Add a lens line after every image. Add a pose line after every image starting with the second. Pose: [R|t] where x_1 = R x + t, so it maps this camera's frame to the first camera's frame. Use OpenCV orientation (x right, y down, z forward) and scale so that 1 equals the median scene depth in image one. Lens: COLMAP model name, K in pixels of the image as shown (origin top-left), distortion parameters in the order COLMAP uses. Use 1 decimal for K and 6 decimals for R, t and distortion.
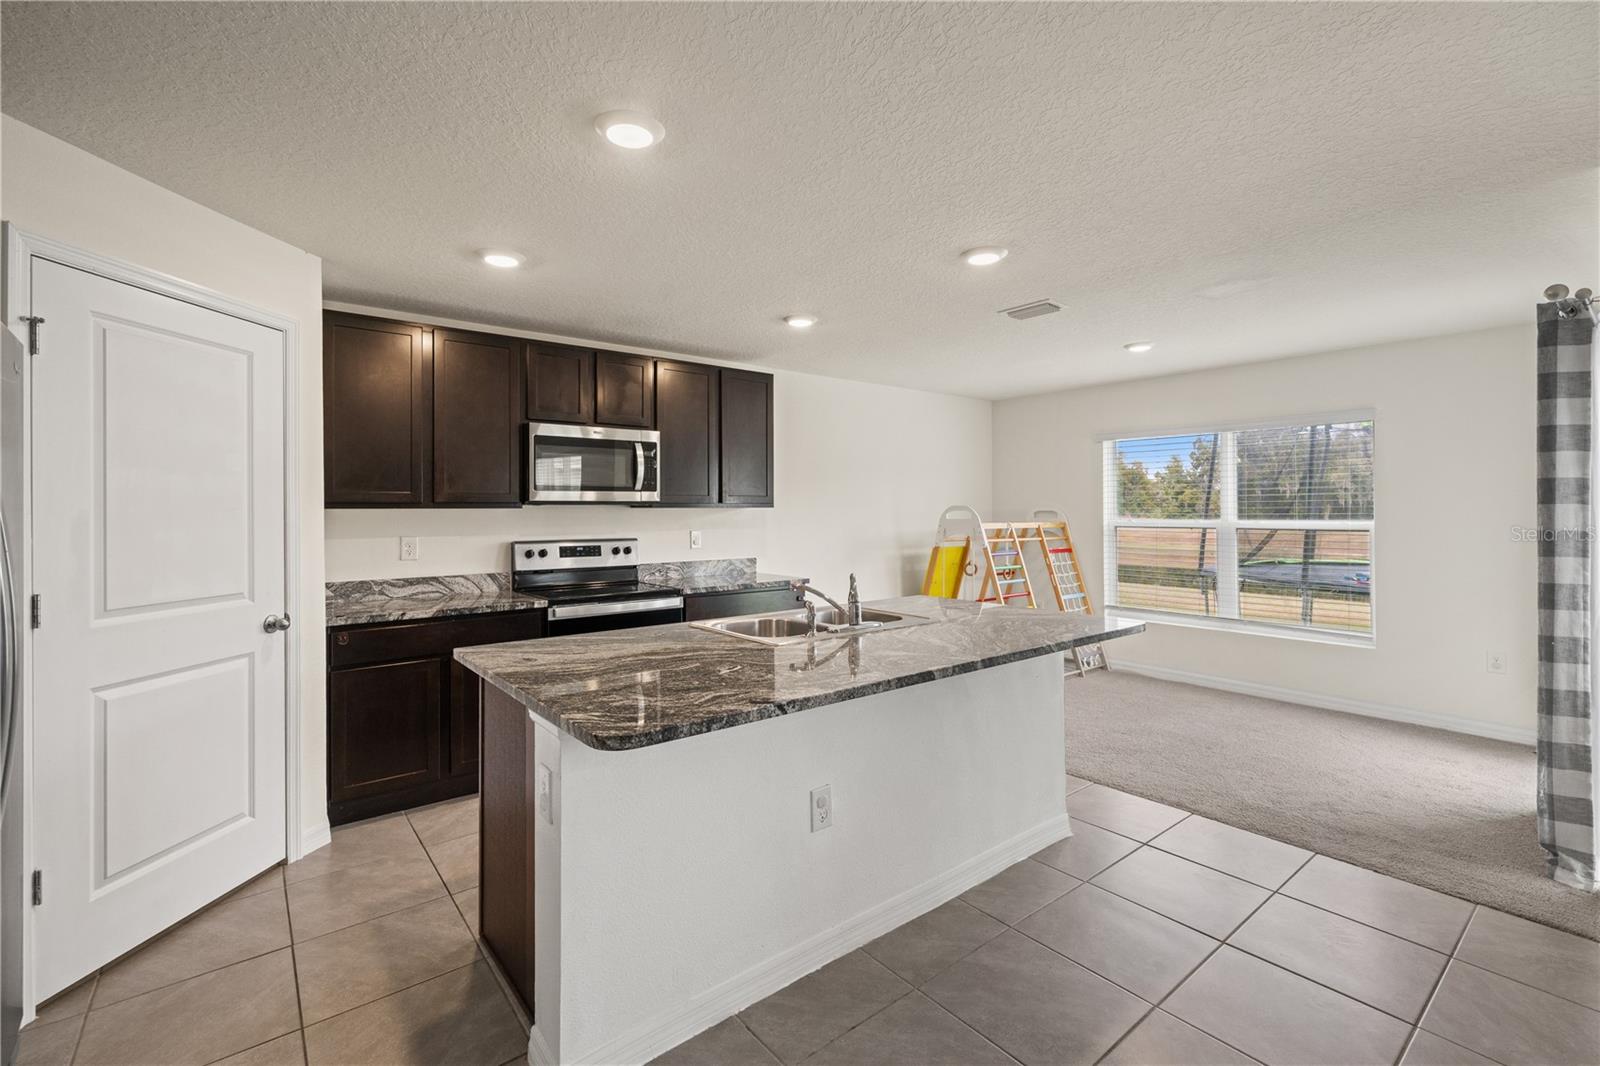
lens RADIAL K [[697.8, 0, 793.5], [0, 697.8, 509.9], [0, 0, 1]] dist [-0.000652, -0.000118]
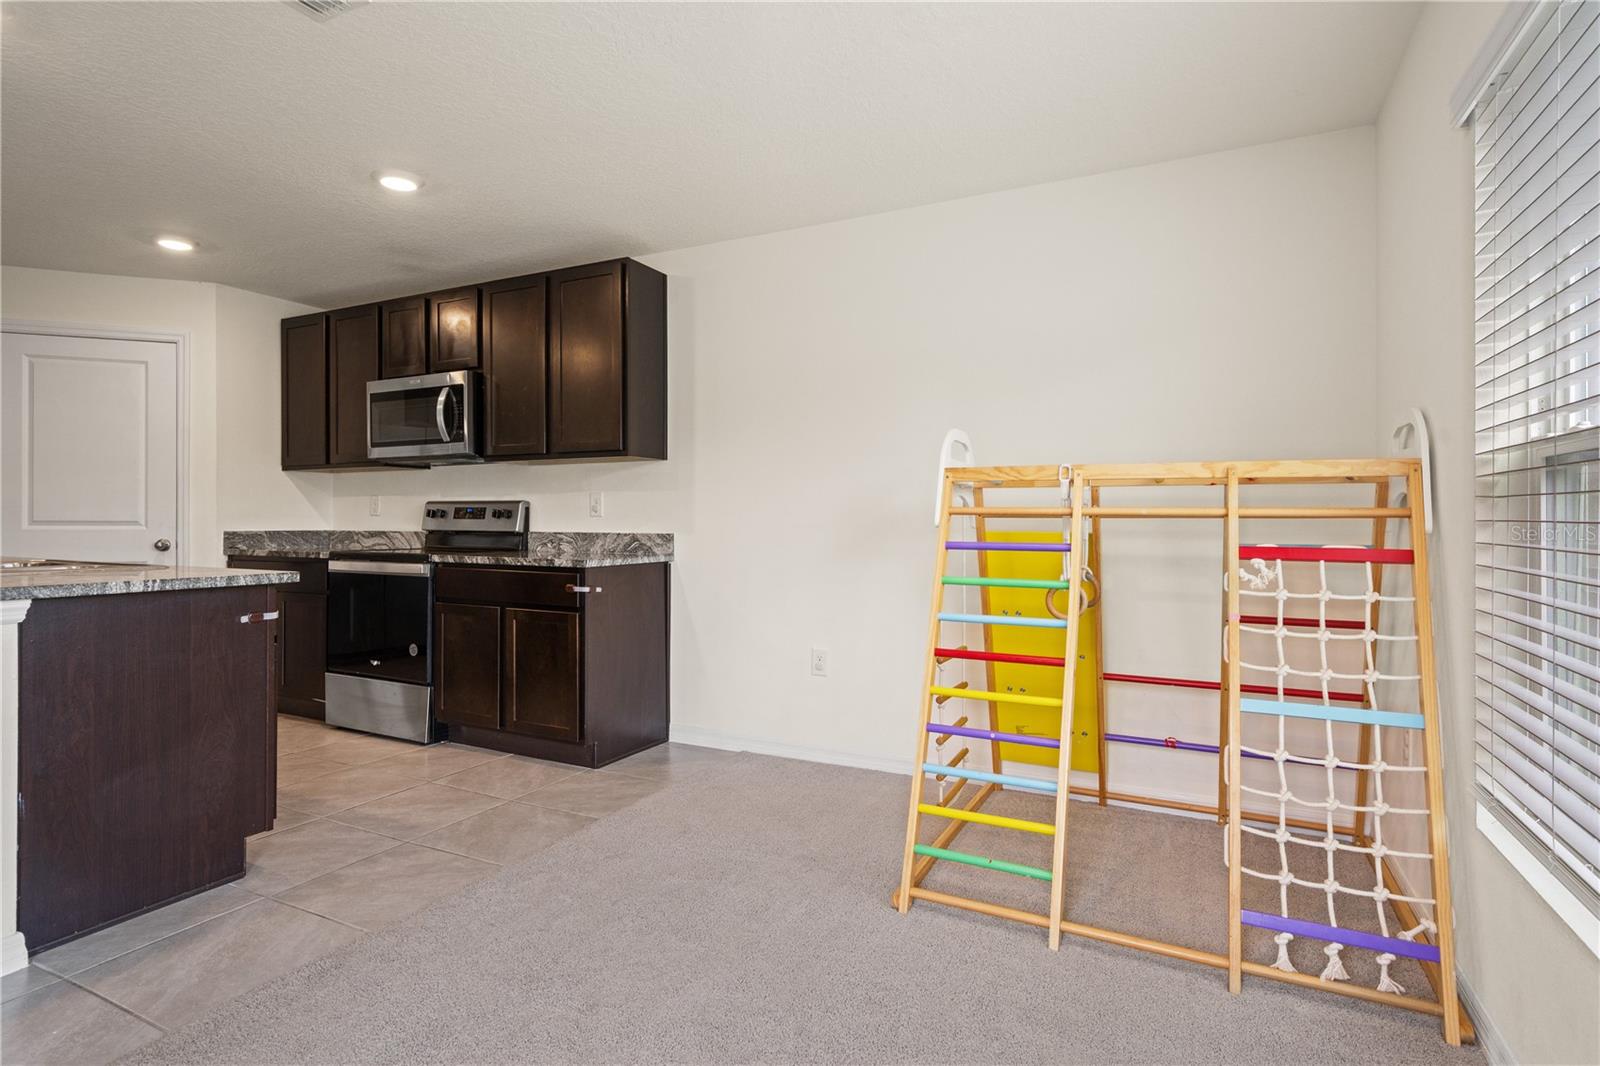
lens RADIAL K [[804.6, 0, 797.2], [0, 804.6, 524.9], [0, 0, 1]] dist [0.003058, 0.000548]
pose [[0.425292, 0.009992, -0.905001, 0.875229], [-0.003770, 0.999950, 0.009269, 0.064988], [0.905048, -0.000530, 0.425308, 0.962489]]
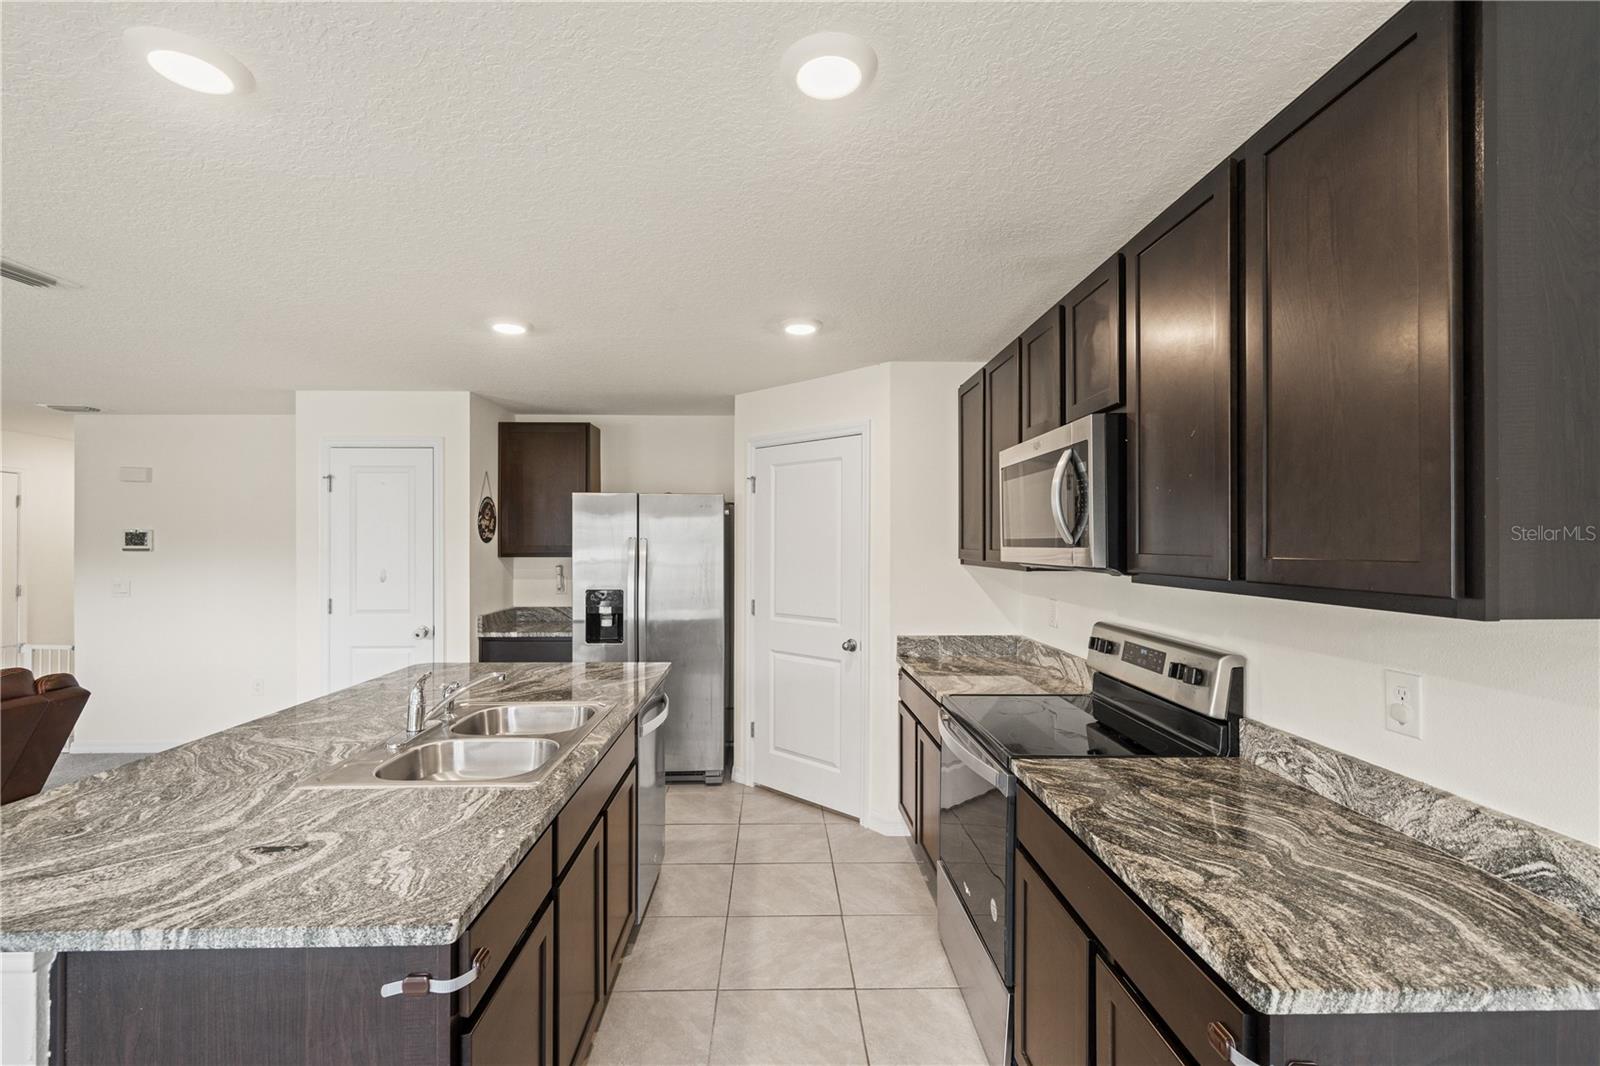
lens RADIAL K [[688.5, 0, 796.4], [0, 688.5, 544.2], [0, 0, 1]] dist [0.000575, 0.000201]
pose [[-0.596700, 0.004813, -0.802450, 0.285053], [0.003055, 0.999988, 0.003726, -0.030526], [0.802459, -0.000228, -0.596707, 1.130194]]
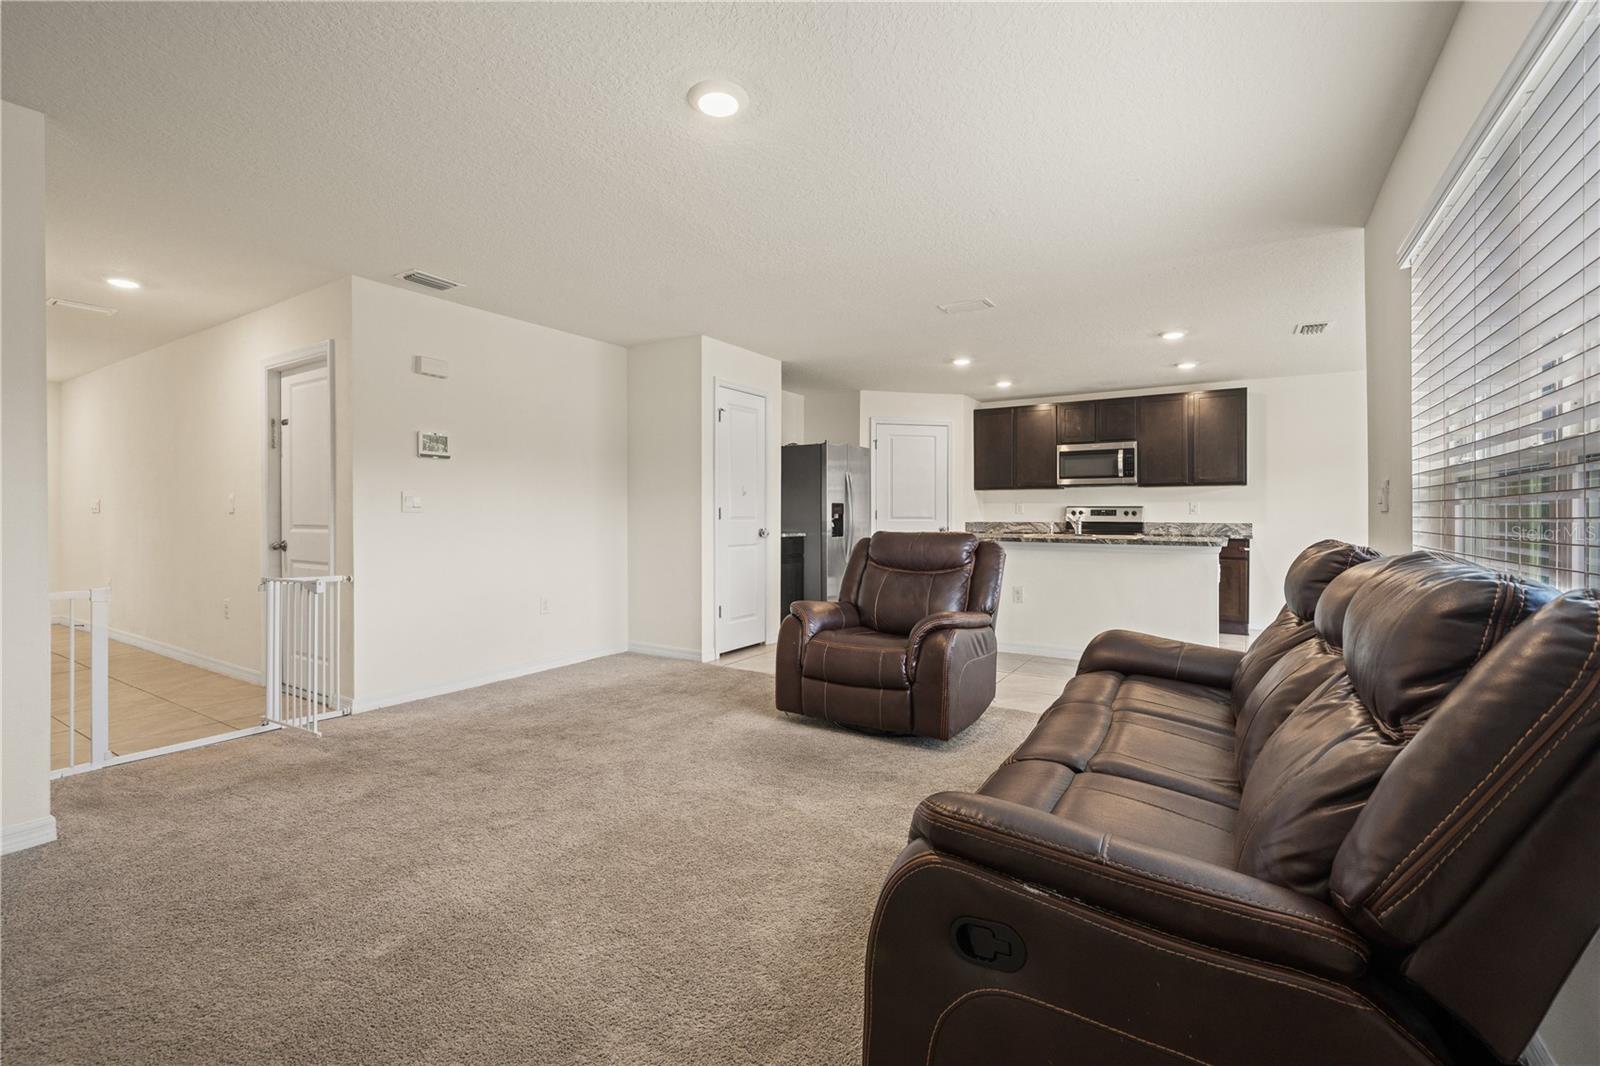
lens RADIAL K [[697.8, 0, 793.5], [0, 697.8, 509.9], [0, 0, 1]] dist [-0.000652, -0.000118]
pose [[0.327086, -0.001842, -0.944993, 1.143812], [-0.002114, 0.999994, -0.002680, 0.060159], [0.944992, 0.002874, 0.327080, -0.335399]]
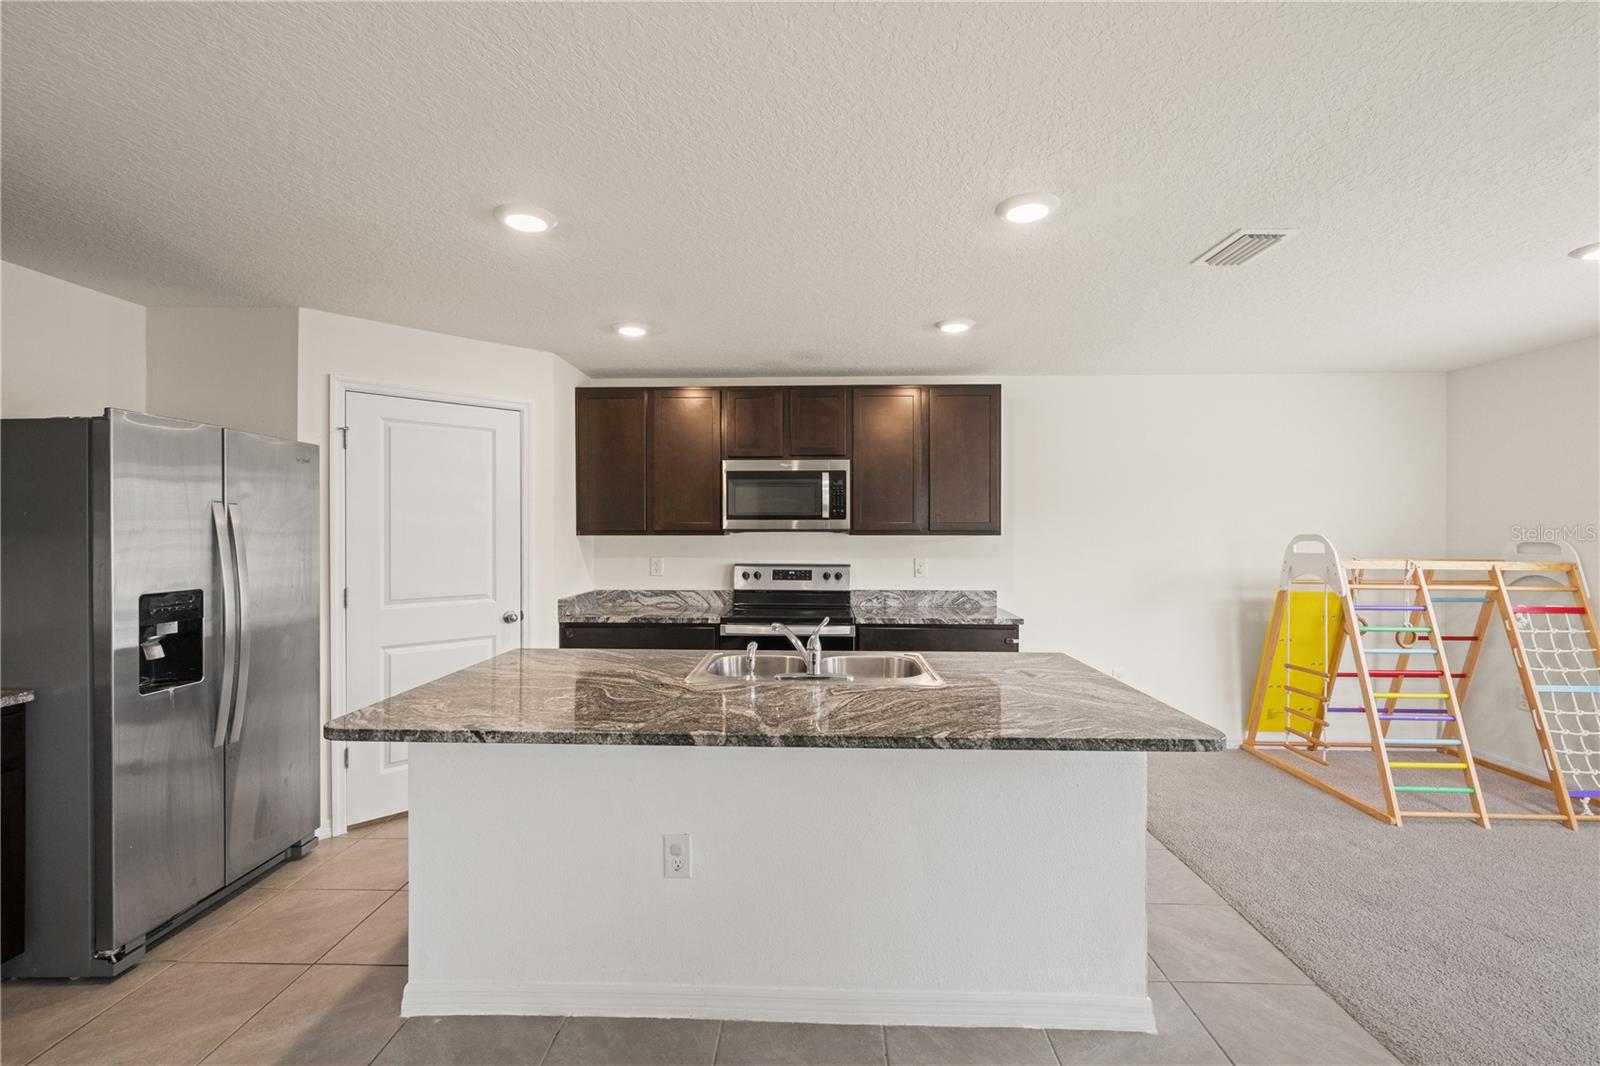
lens RADIAL K [[692.1, 0, 795.2], [0, 692.1, 533.0], [0, 0, 1]] dist [0.000206, 0.000176]
pose [[0.763227, 0.008399, -0.646075, 0.399407], [-0.003150, 0.999952, 0.009278, -0.015829], [0.646122, -0.005046, 0.763217, 0.191120]]
